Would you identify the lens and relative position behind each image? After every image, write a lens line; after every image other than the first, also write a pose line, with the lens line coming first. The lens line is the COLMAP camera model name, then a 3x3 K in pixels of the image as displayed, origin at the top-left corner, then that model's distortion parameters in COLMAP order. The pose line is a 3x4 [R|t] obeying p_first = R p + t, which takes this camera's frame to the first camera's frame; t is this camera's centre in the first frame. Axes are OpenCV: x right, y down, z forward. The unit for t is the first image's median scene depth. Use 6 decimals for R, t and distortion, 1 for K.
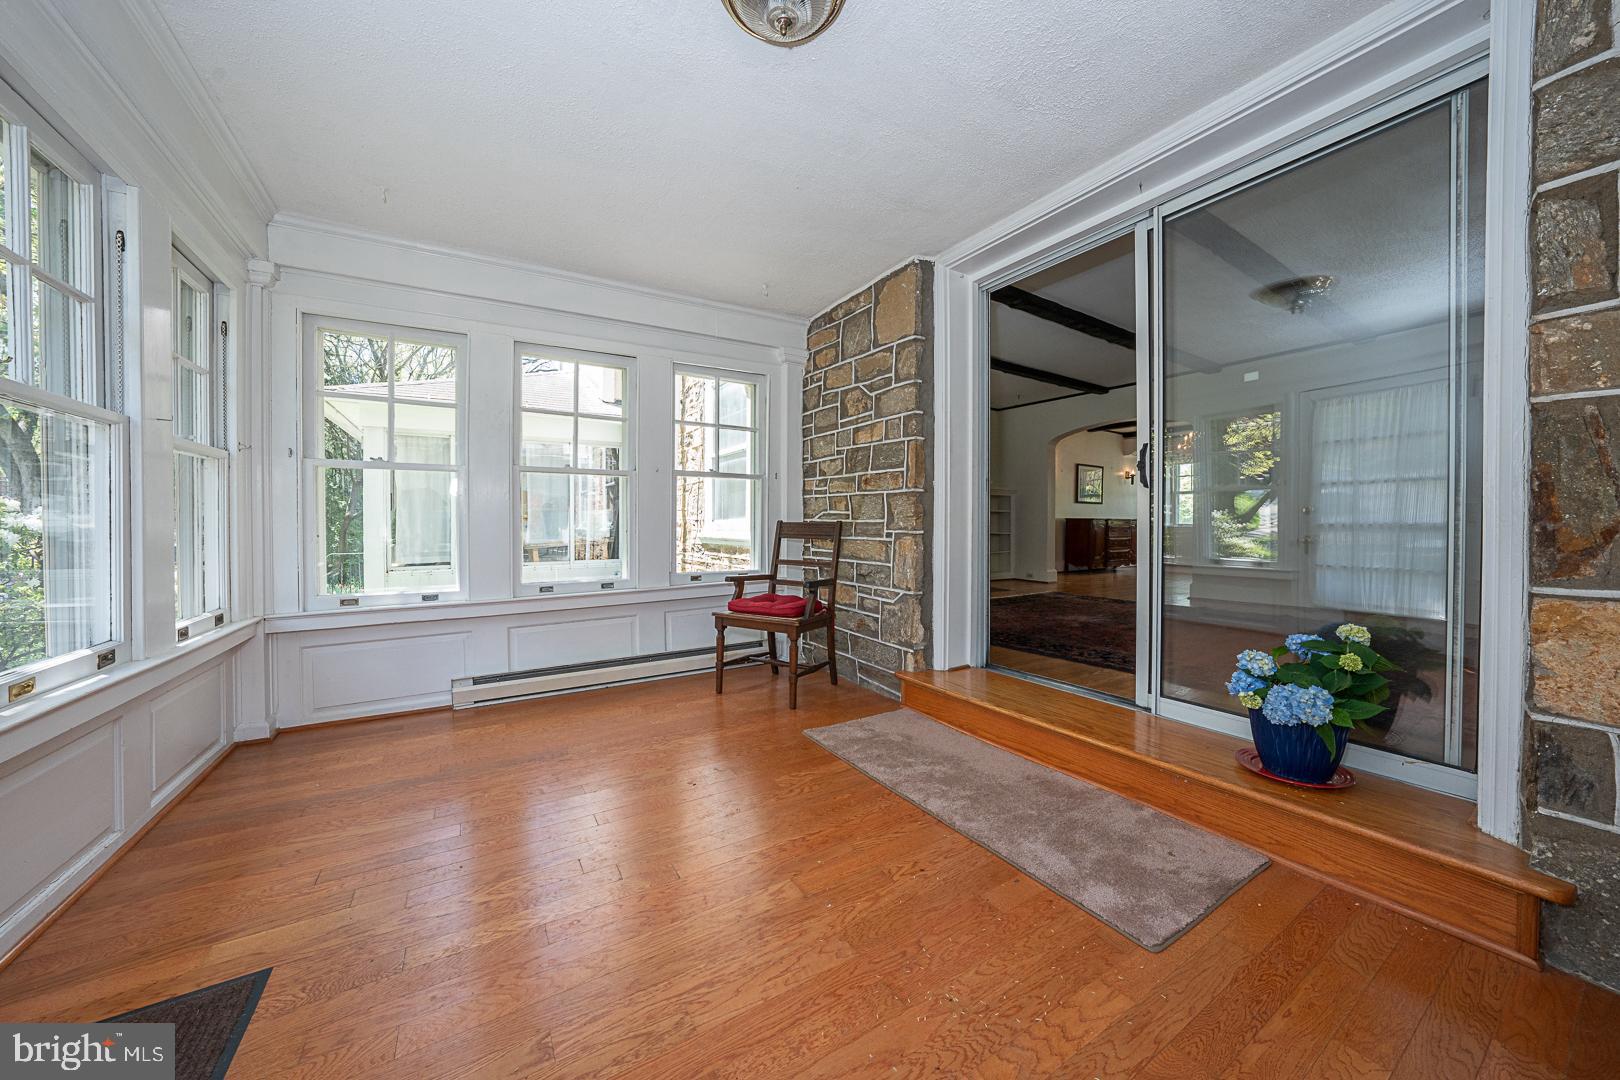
lens RADIAL K [[559.2, 0, 812.4], [0, 559.2, 533.2], [0, 0, 1]] dist [-0.026887, 0.005576]
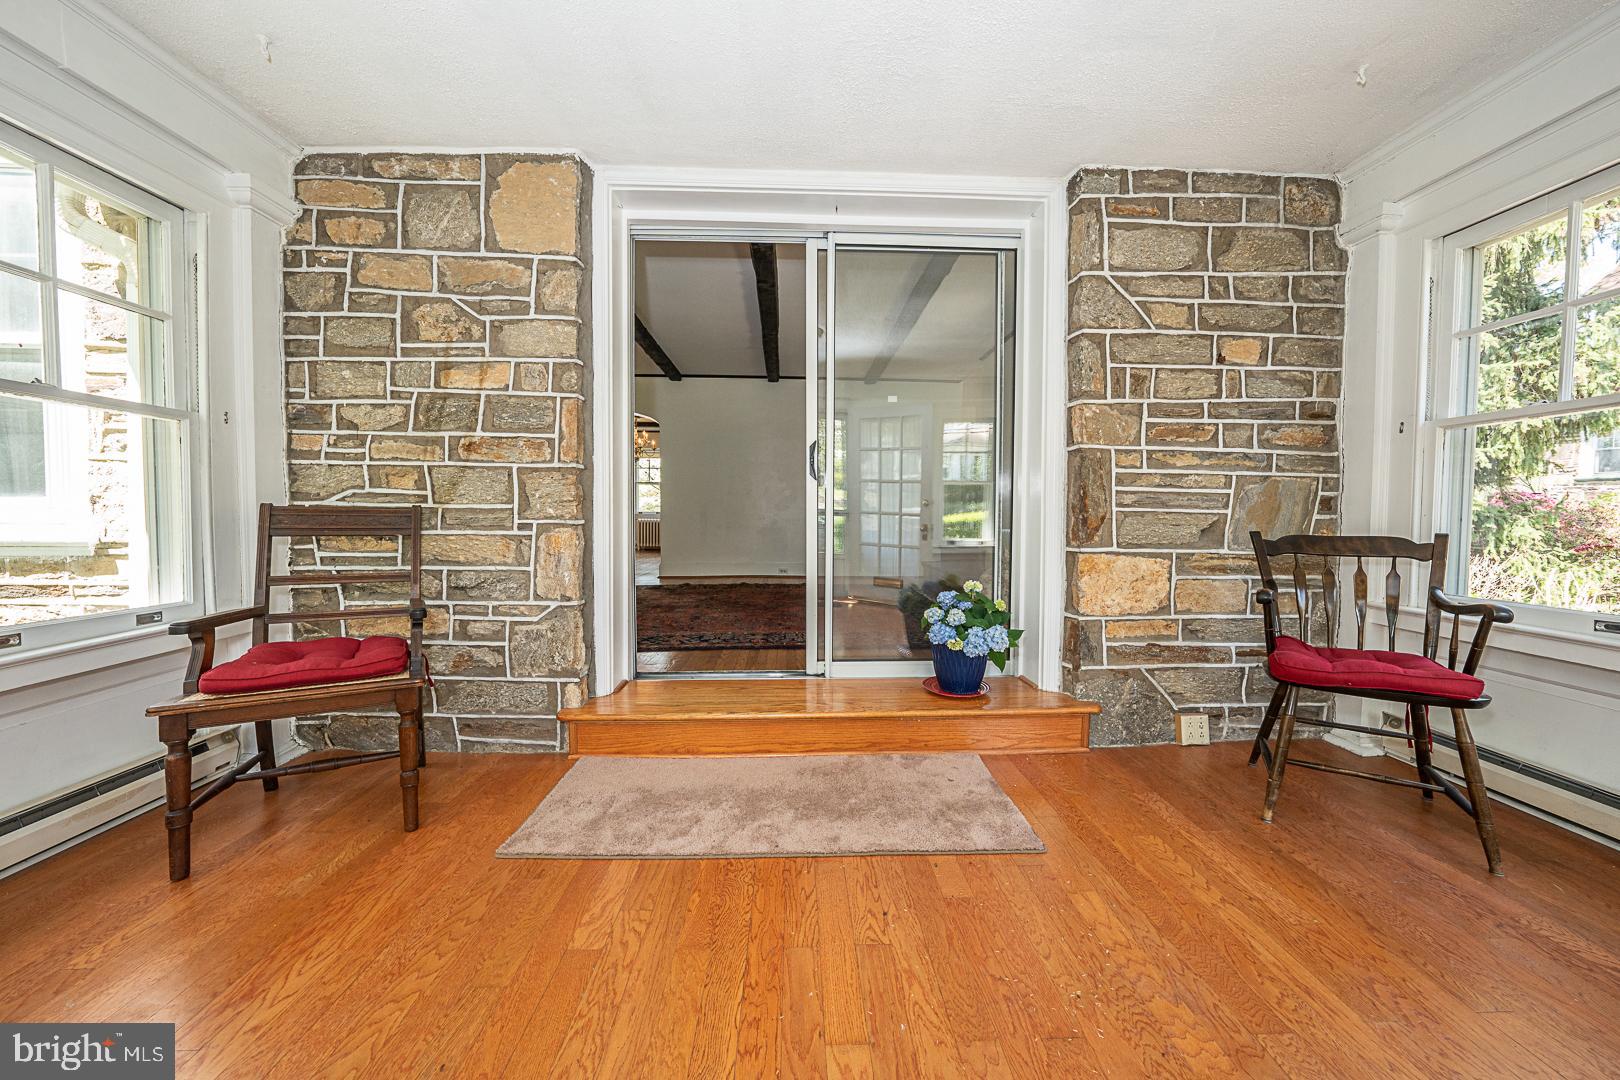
lens RADIAL K [[559.2, 0, 812.4], [0, 559.2, 533.2], [0, 0, 1]] dist [-0.026887, 0.005576]
pose [[0.496408, -0.029500, 0.867588, -0.279936], [0.008923, 0.999543, 0.028881, -0.005183], [-0.868043, -0.006596, 0.496445, 0.320228]]
